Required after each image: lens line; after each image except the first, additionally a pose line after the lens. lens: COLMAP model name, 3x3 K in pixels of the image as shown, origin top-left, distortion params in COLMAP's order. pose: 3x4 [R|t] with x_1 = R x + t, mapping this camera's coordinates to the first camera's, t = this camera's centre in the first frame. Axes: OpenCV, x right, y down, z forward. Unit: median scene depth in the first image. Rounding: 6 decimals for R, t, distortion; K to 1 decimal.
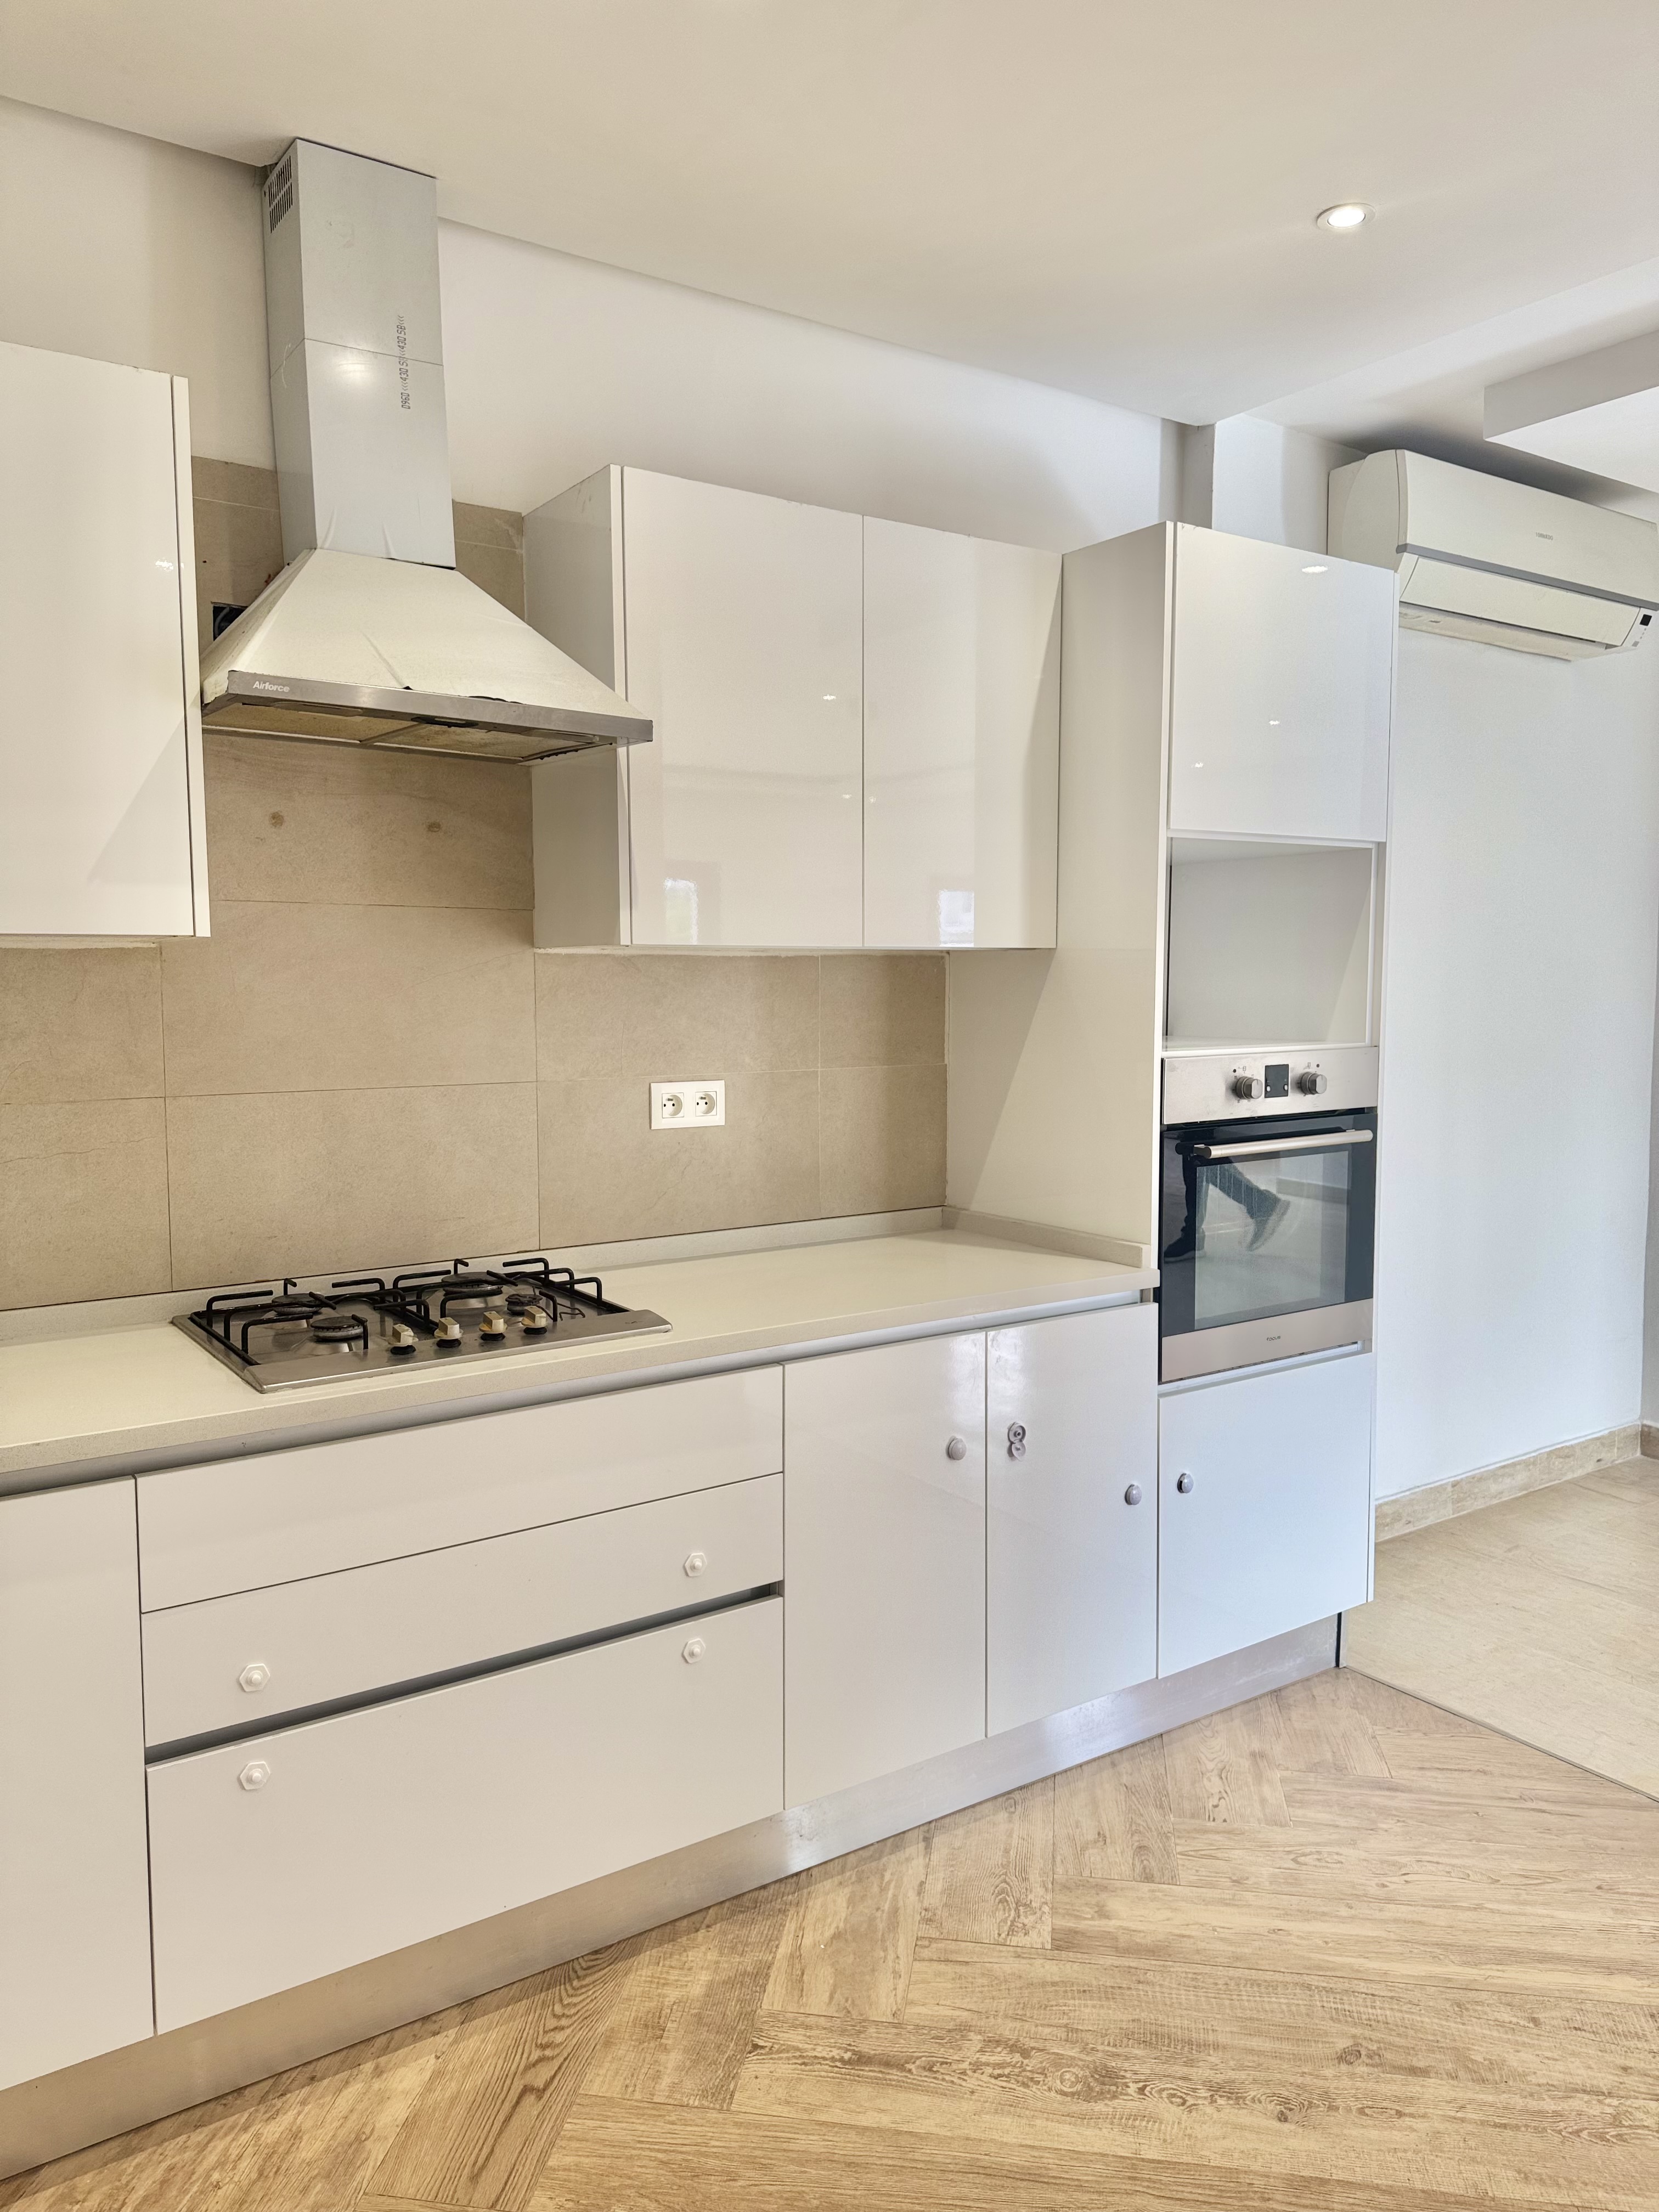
lens RADIAL K [[1550.5, 0, 820.5], [0, 1550.5, 1104.6], [0, 0, 1]] dist [0.084660, -0.108241]
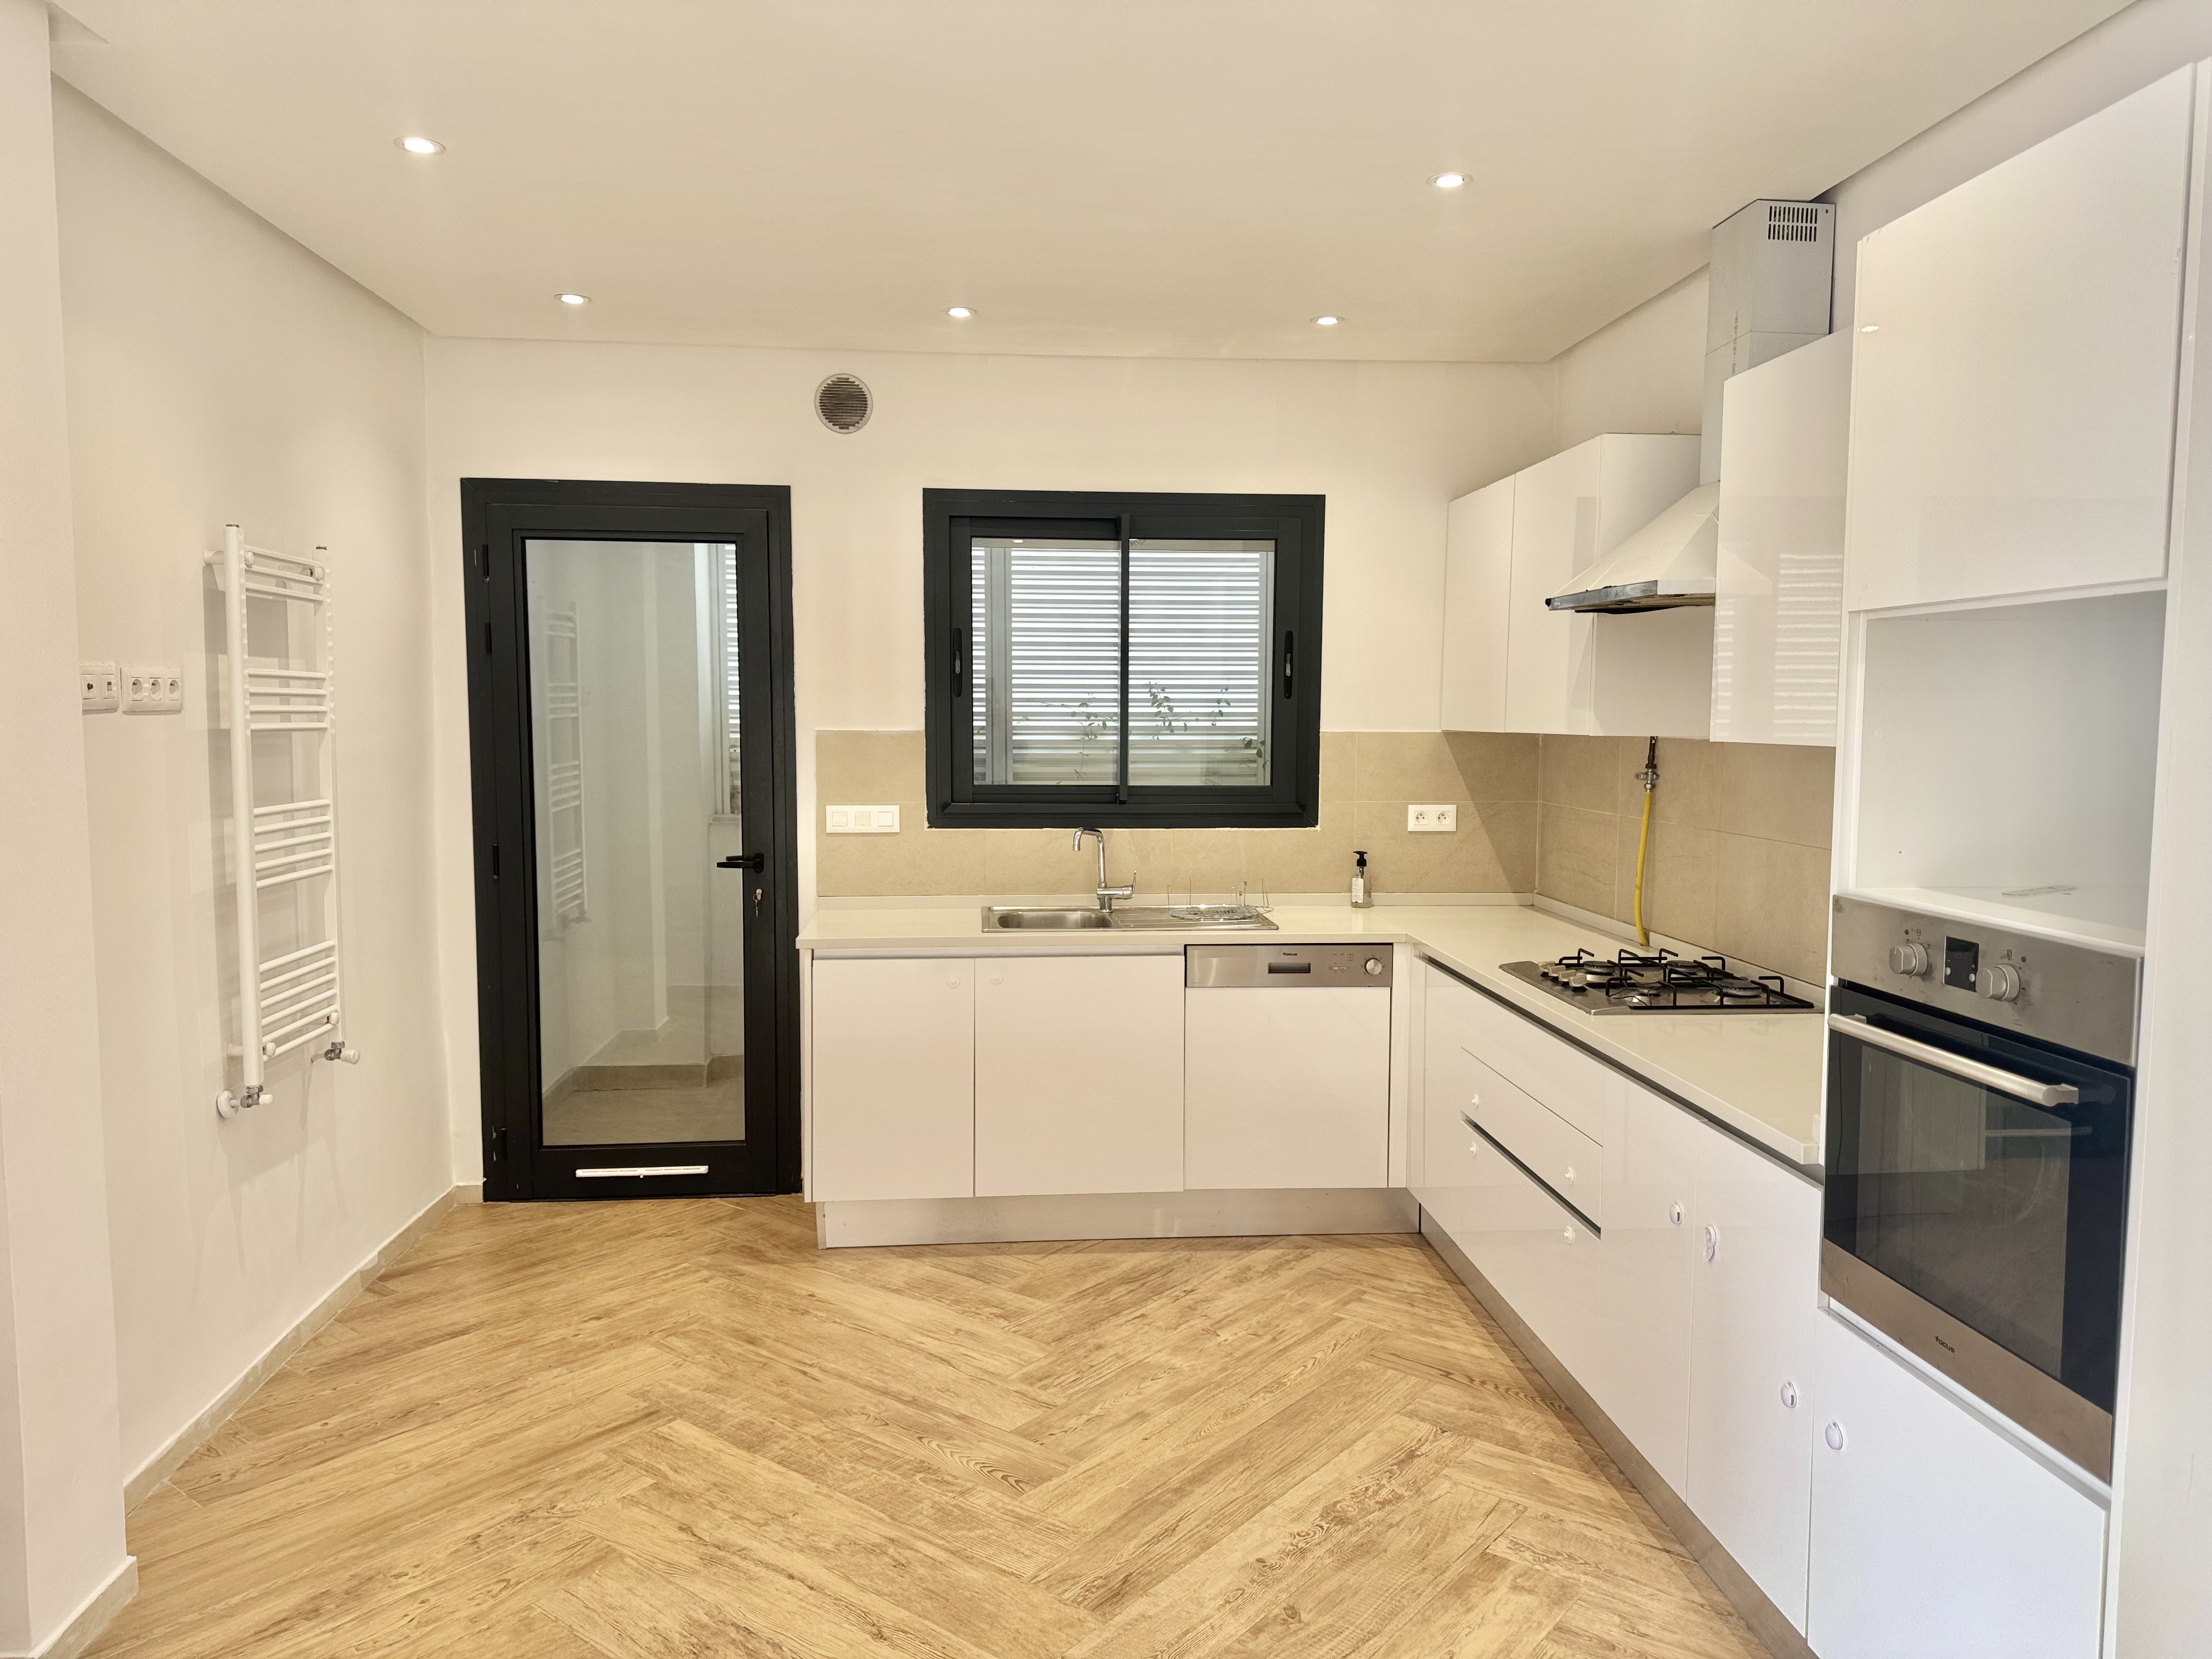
lens RADIAL K [[1550.5, 0, 1105.1], [0, 1550.5, 841.1], [0, 0, 1]] dist [0.084660, -0.108241]
pose [[-0.498396, 0.076107, -0.863602, 1.274202], [-0.069132, 0.989478, 0.127097, -0.154234], [0.864189, 0.123048, -0.487890, 1.220849]]
